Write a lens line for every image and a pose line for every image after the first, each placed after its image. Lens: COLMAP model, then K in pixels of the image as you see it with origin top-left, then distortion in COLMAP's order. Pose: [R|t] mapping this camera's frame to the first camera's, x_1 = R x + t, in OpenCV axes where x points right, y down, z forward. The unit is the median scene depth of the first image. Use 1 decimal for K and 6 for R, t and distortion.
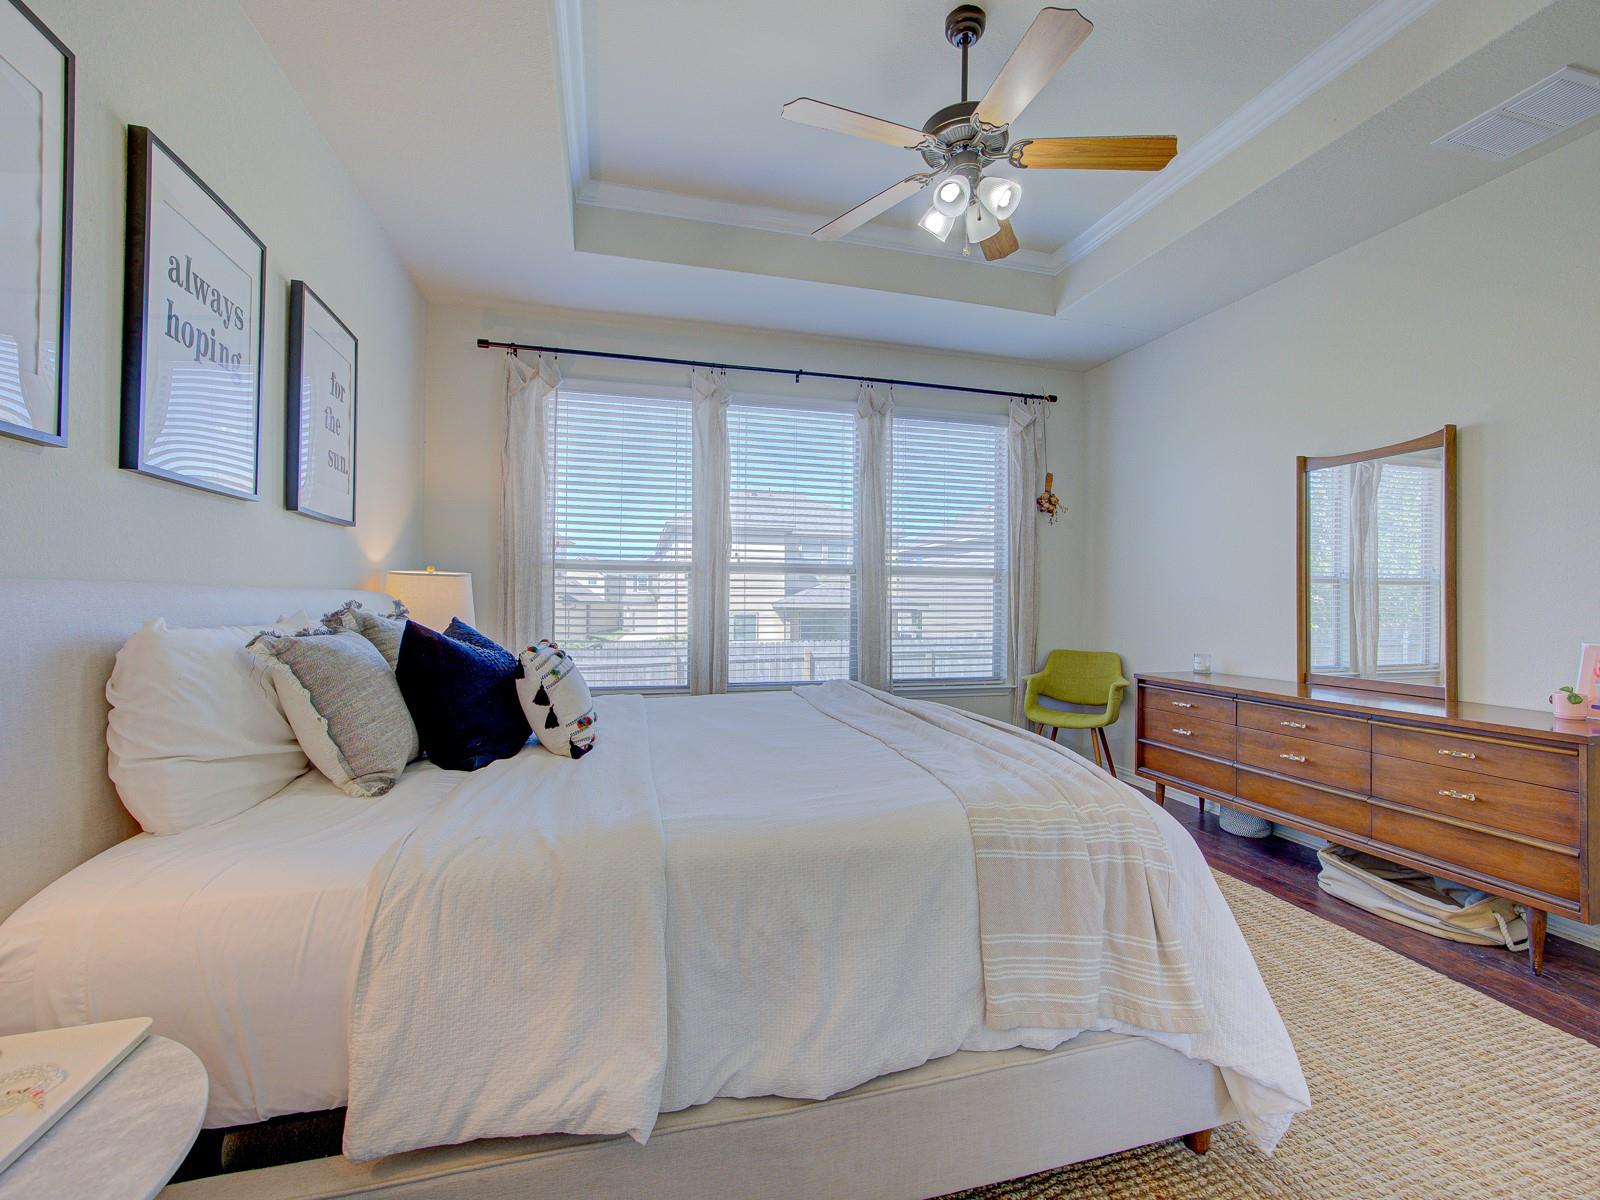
lens RADIAL K [[700.0, 0, 811.0], [0, 700.0, 599.1], [0, 0, 1]] dist [-0.041251, 0.014277]
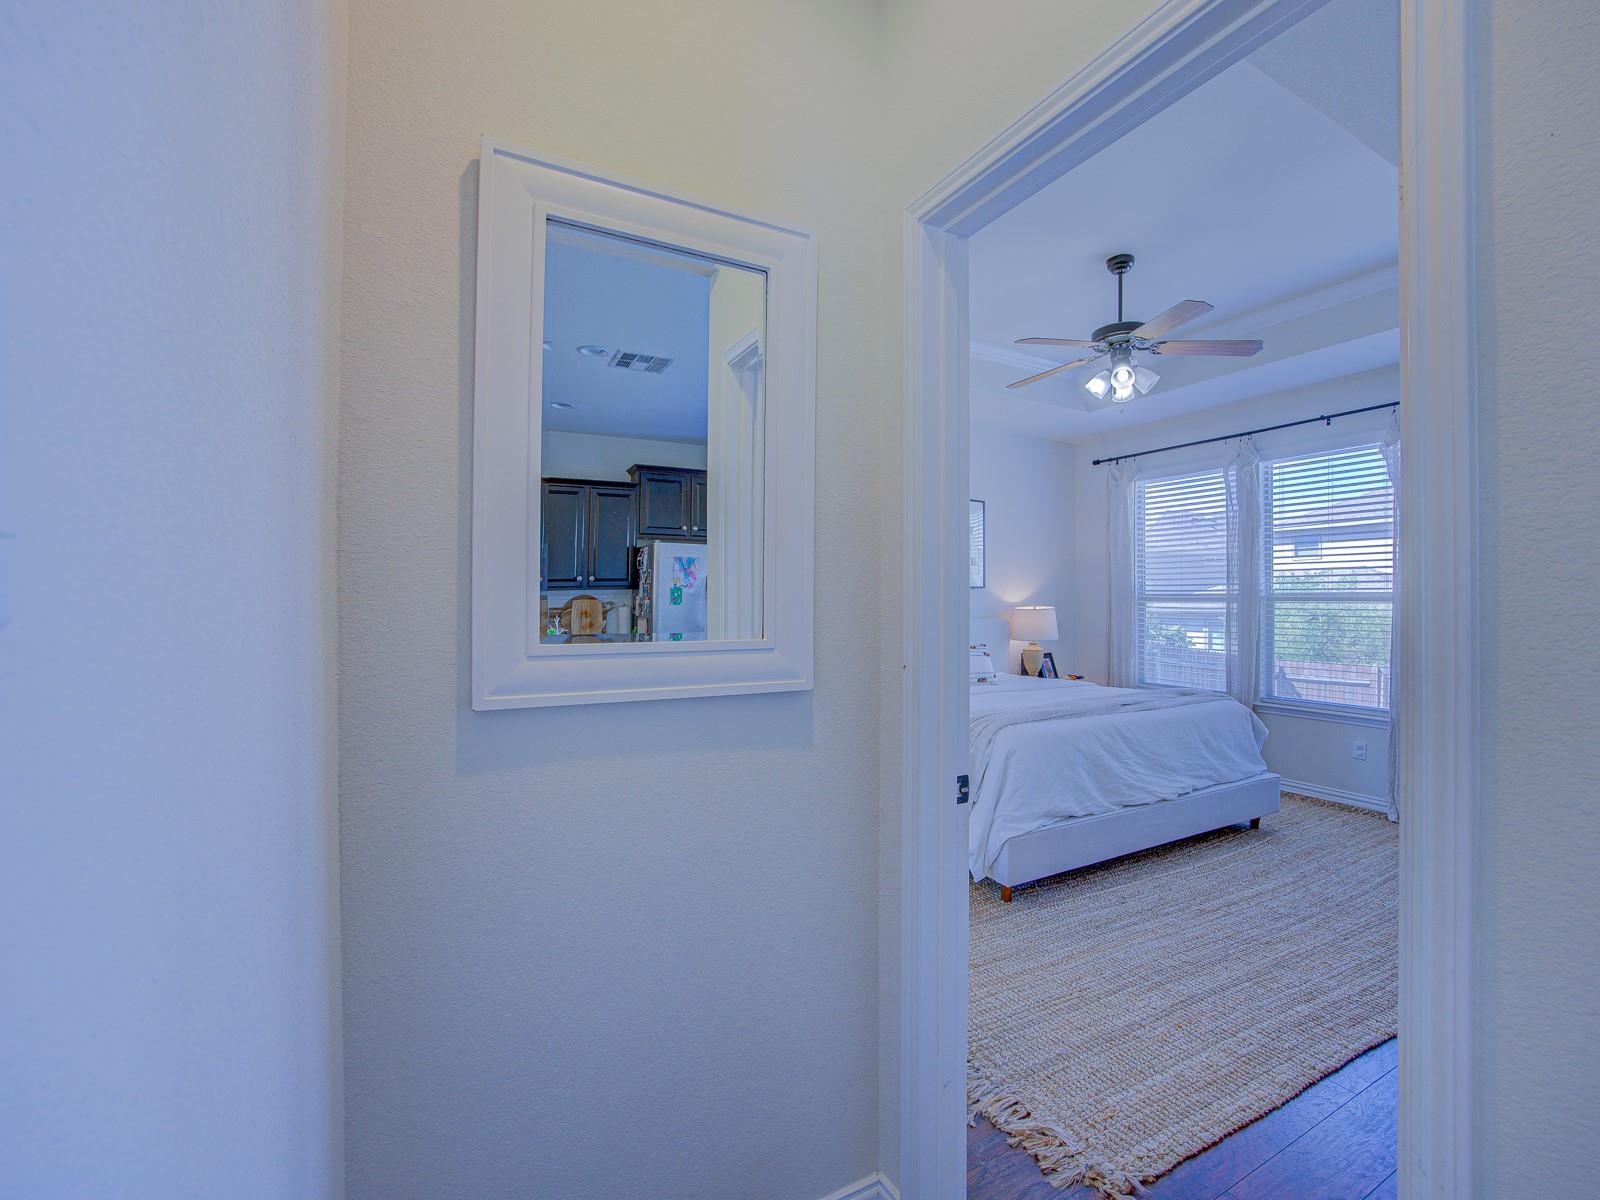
lens RADIAL K [[700.0, 0, 809.5], [0, 700.0, 600.5], [0, 0, 1]] dist [-0.041251, 0.014277]
pose [[0.234114, -0.003837, -0.972202, 1.276929], [-0.000042, 0.999992, -0.003957, -0.055524], [0.972209, 0.000967, 0.234112, -0.042719]]
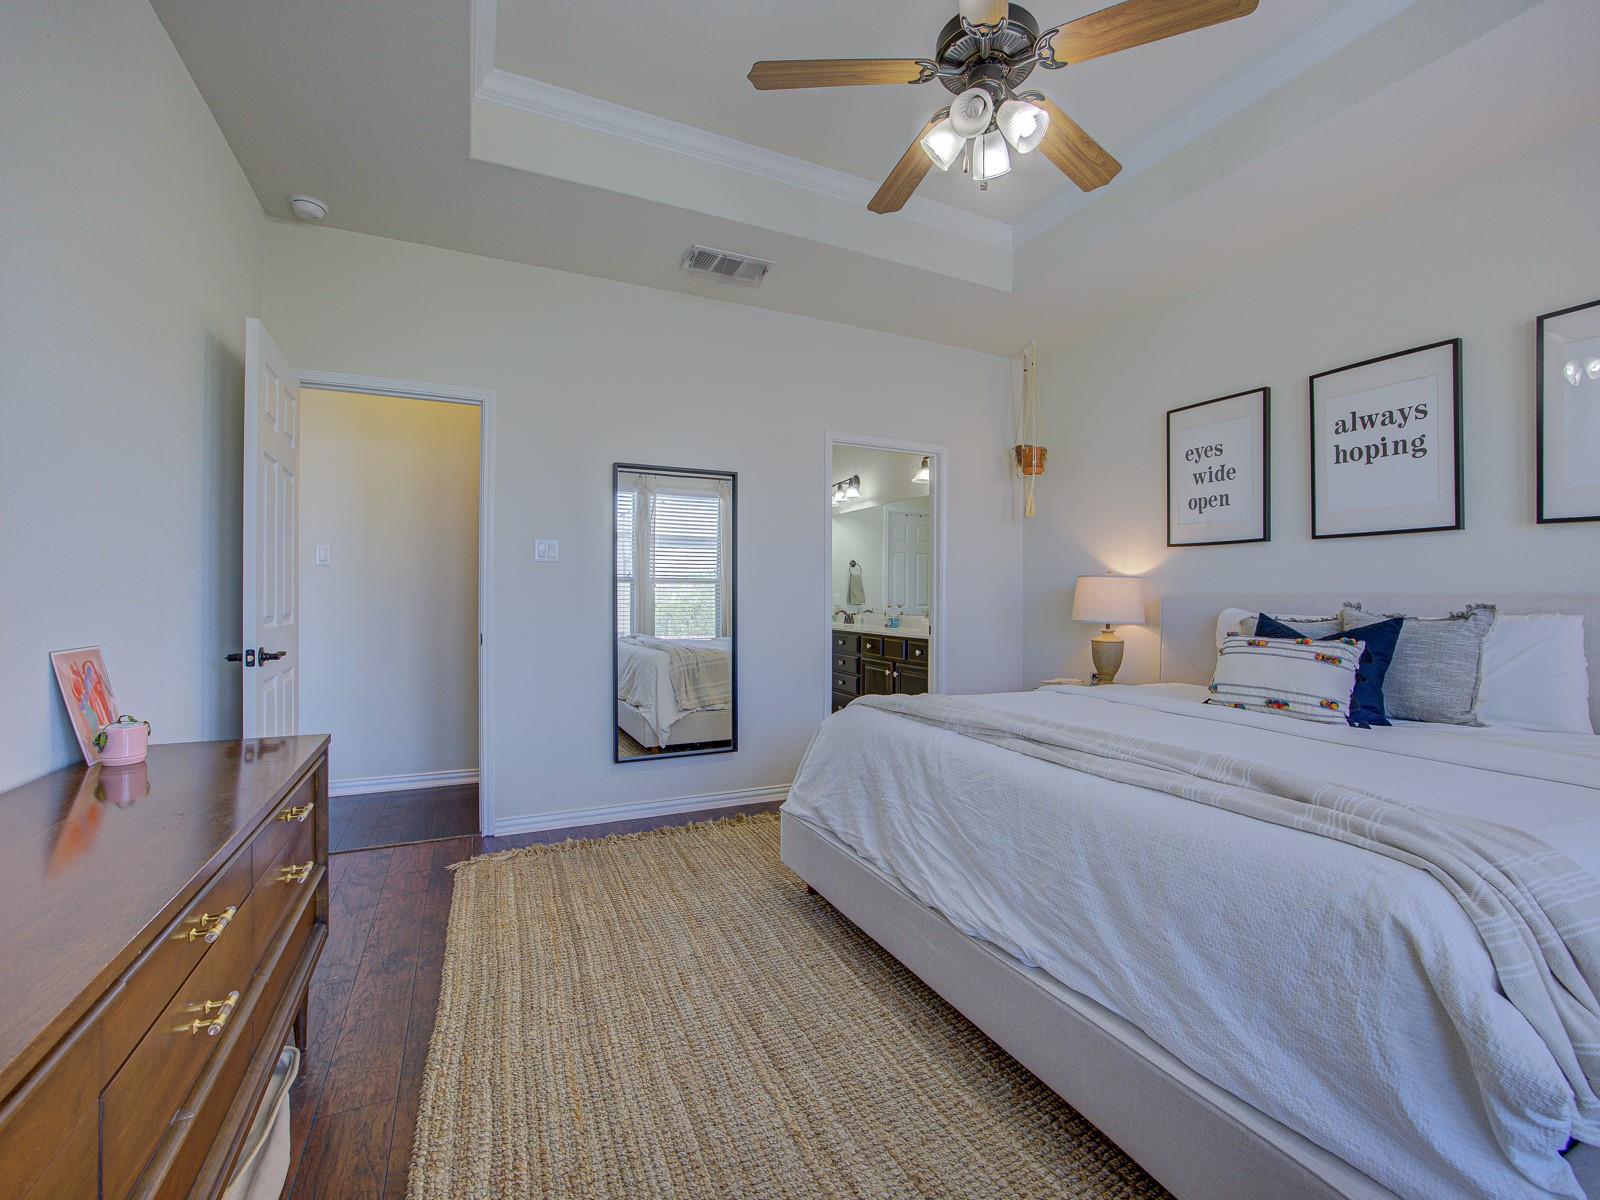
lens RADIAL K [[682.4, 0, 811.5], [0, 682.4, 590.9], [0, 0, 1]] dist [-0.001811, 0.000993]
pose [[-0.978656, -0.010712, -0.205224, 0.494082], [-0.009592, 0.999933, -0.006450, -0.000941], [0.205279, -0.004344, -0.978694, 1.422709]]
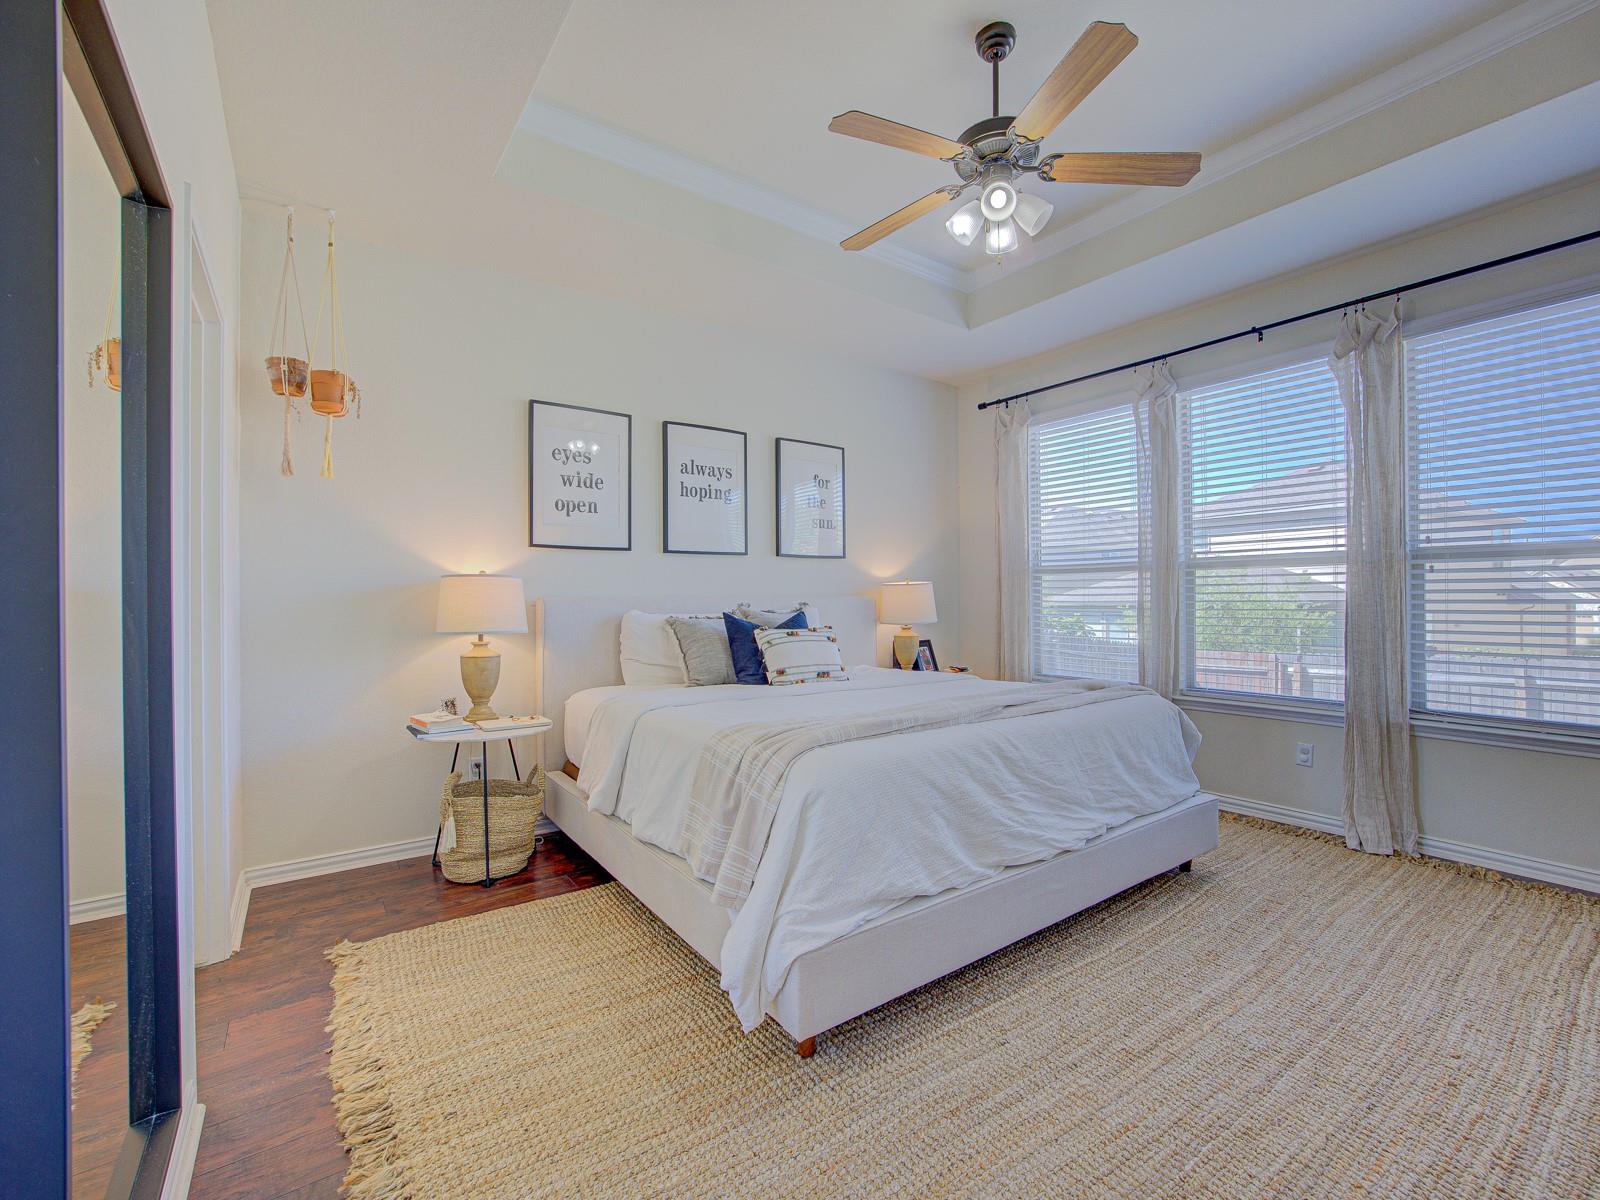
lens RADIAL K [[700.0, 0, 810.5], [0, 700.0, 604.0], [0, 0, 1]] dist [-0.041251, 0.014277]
pose [[0.353370, -0.002791, -0.935480, 0.879663], [0.009973, 0.999950, 0.000784, 0.004019], [0.935431, -0.009607, 0.353380, 0.296868]]
